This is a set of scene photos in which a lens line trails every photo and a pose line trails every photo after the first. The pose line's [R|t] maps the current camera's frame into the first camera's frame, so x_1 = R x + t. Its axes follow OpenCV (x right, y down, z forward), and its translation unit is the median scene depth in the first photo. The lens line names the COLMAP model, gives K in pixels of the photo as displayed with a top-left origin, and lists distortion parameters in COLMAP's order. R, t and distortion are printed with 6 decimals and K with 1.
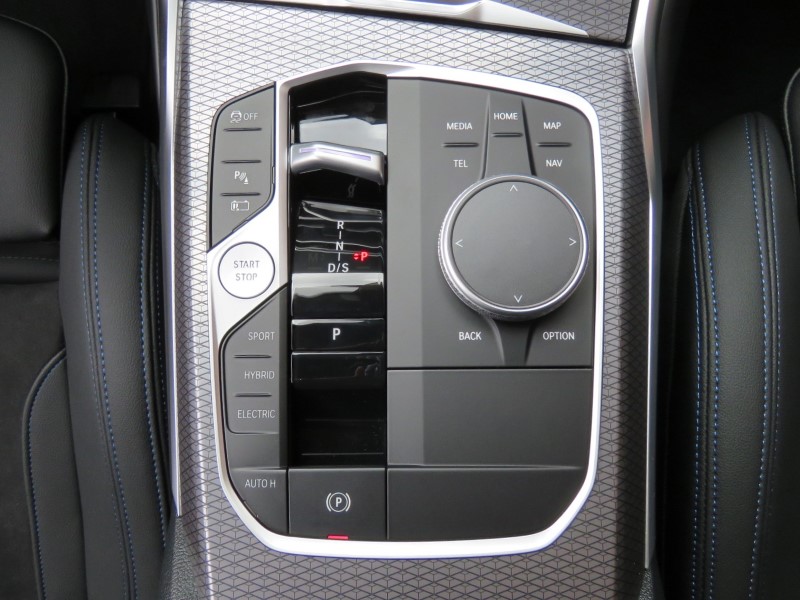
lens RADIAL K [[700.3, 0, 422.3], [0, 700.3, 285.5], [0, 0, 1]] dist [-0.002031, 0.003279]
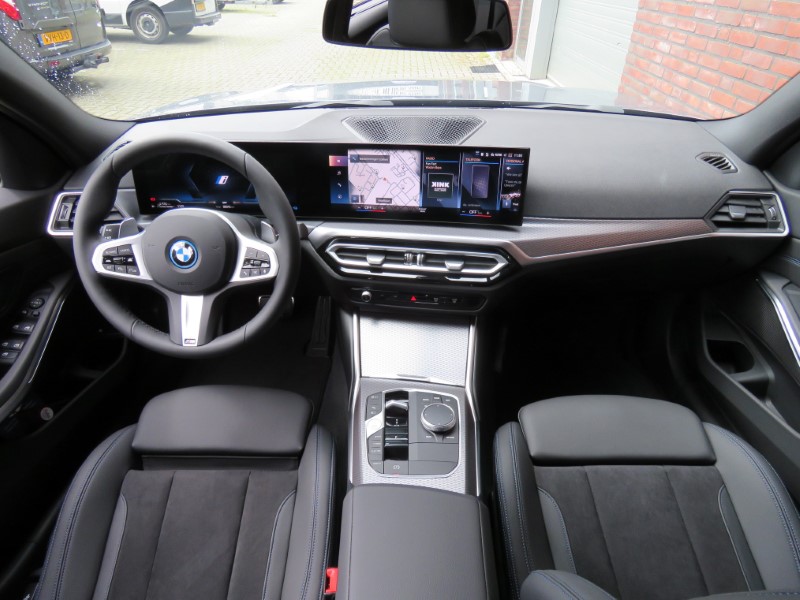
lens RADIAL K [[544.0, 0, 400.0], [0, 544.0, 292.0], [0, 0, 1]] dist [0.023693, 0.001788]
pose [[0.999898, 0.004862, -0.013419, -0.060384], [-0.013495, 0.628191, -0.777942, 1.950769], [0.004647, 0.778044, 0.628193, -1.596563]]
